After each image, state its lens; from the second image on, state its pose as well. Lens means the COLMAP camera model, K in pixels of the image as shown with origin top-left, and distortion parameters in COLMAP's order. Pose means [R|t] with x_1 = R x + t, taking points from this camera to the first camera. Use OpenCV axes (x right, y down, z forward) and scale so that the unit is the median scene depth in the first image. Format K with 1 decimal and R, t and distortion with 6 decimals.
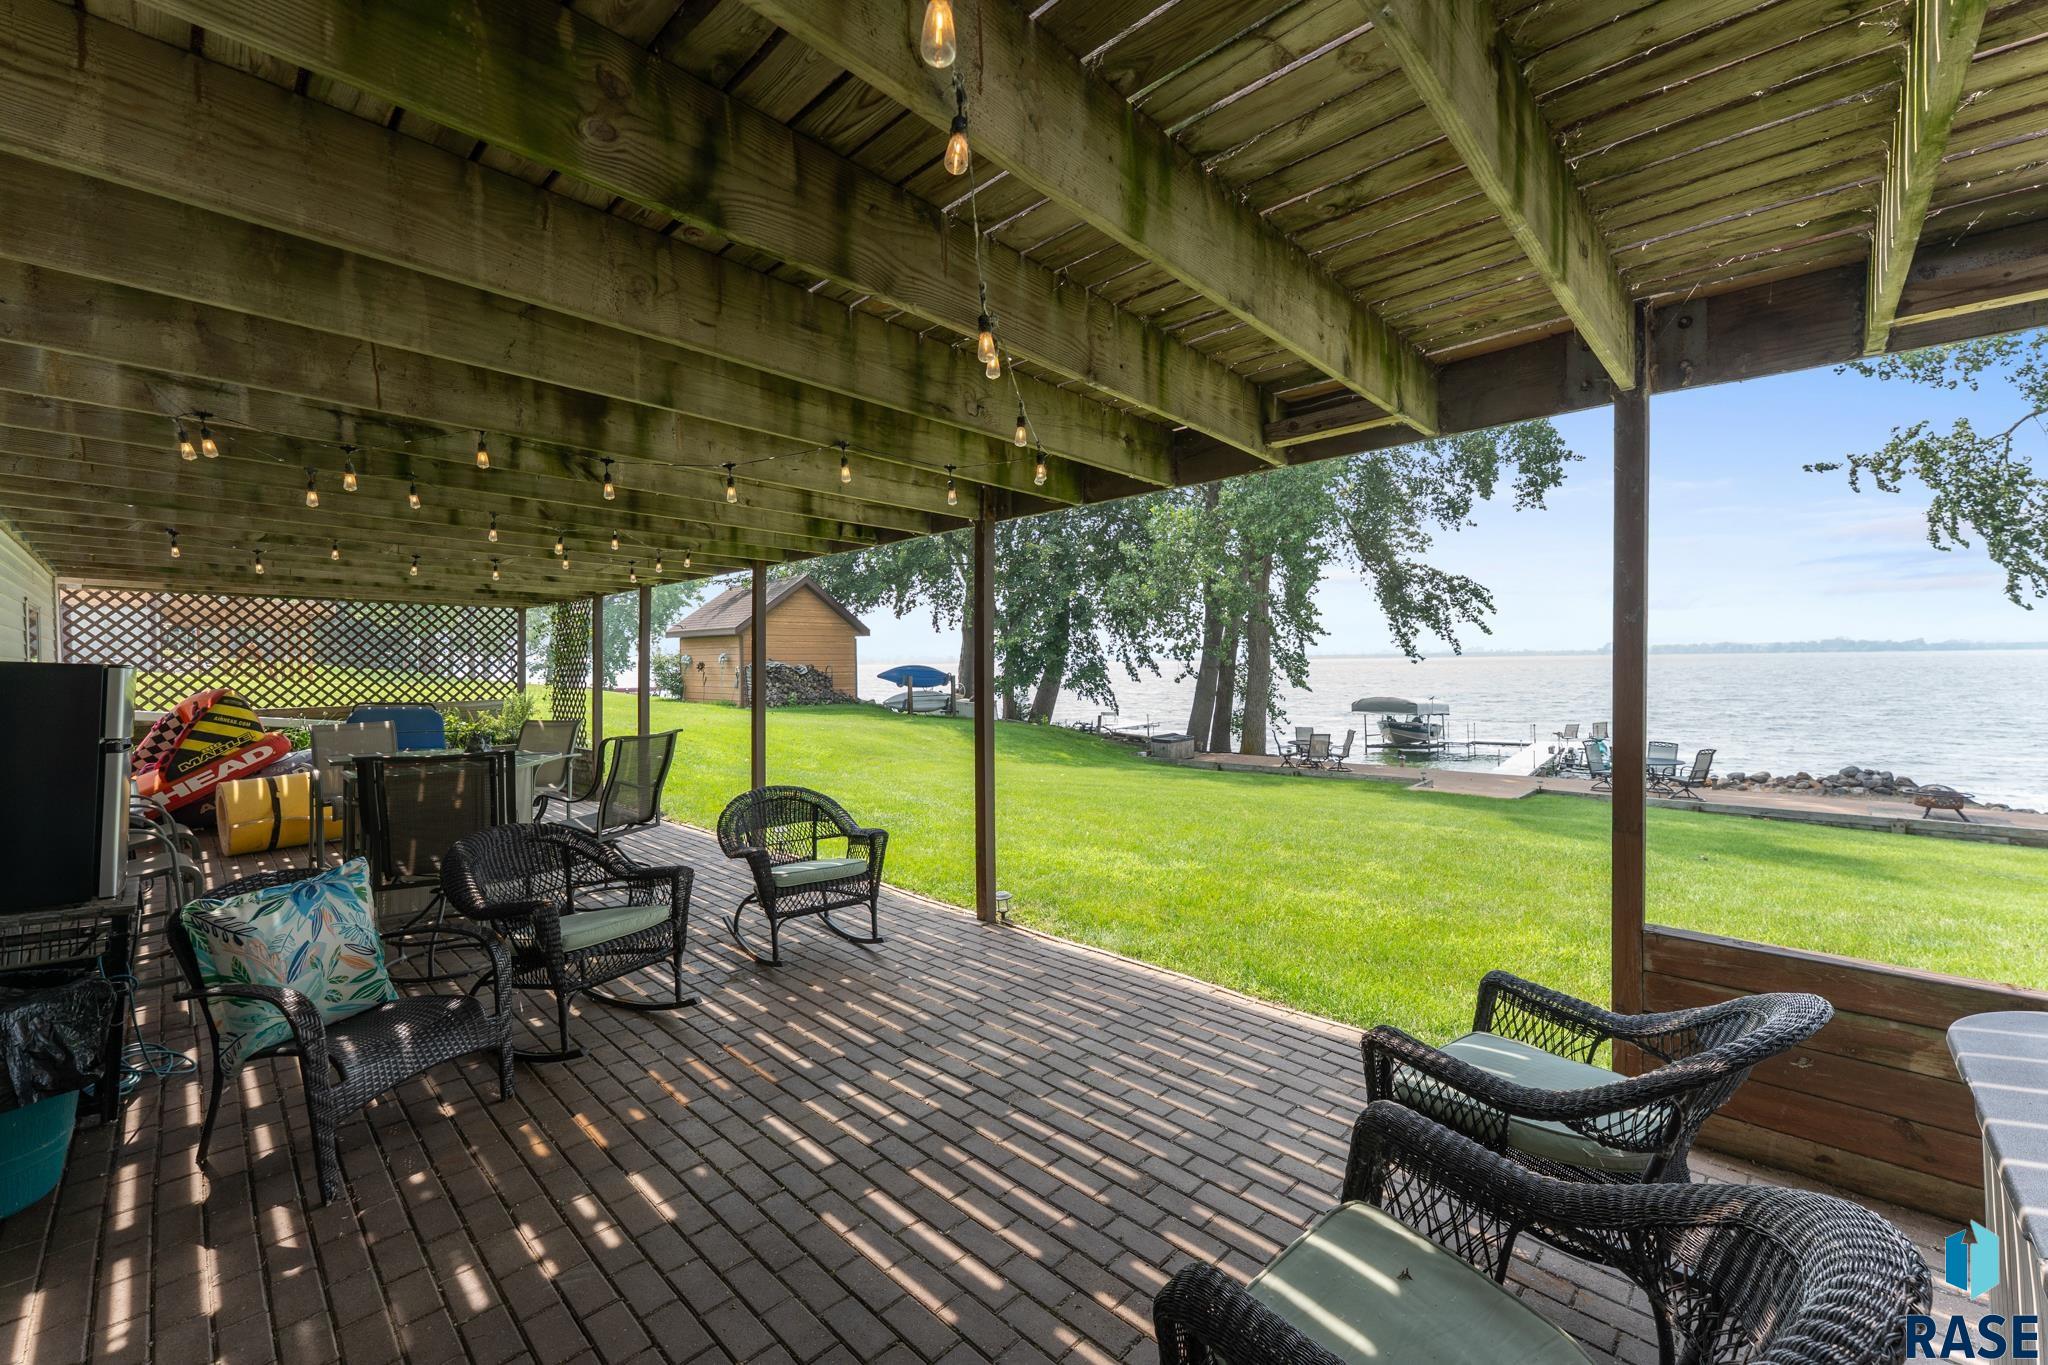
lens RADIAL K [[838.6, 0, 1027.8], [0, 838.6, 661.6], [0, 0, 1]] dist [0.001760, -0.000953]
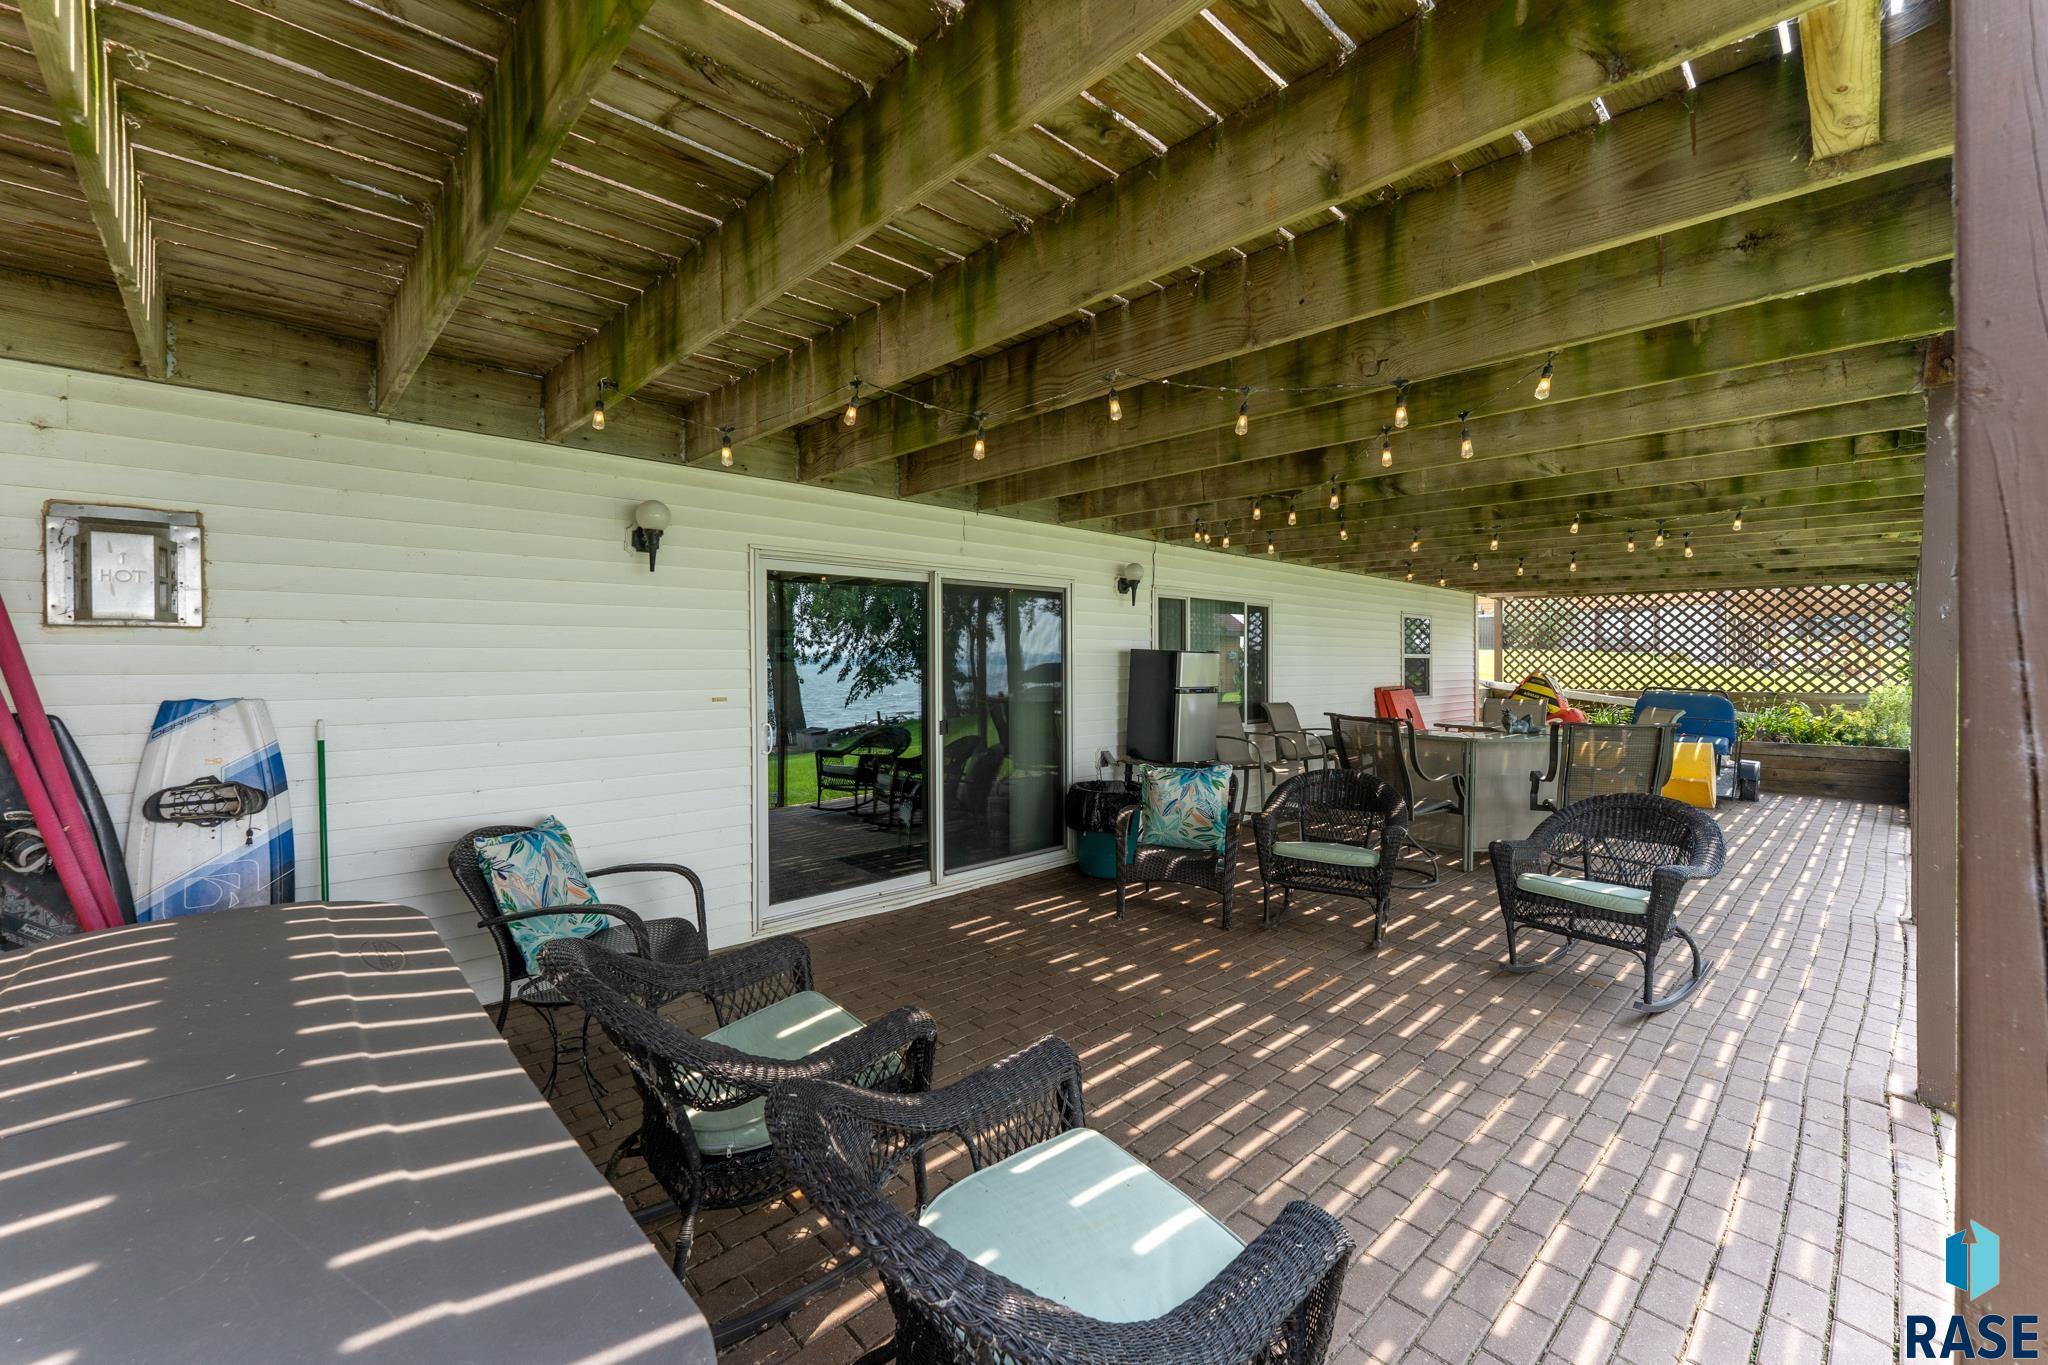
lens RADIAL K [[838.6, 0, 1022.5], [0, 838.6, 670.7], [0, 0, 1]] dist [0.001760, -0.000953]
pose [[-0.070850, 0.018697, -0.997312, 0.682534], [0.005429, 0.999817, 0.018358, 0.006170], [0.997472, -0.004114, -0.070939, 0.528158]]
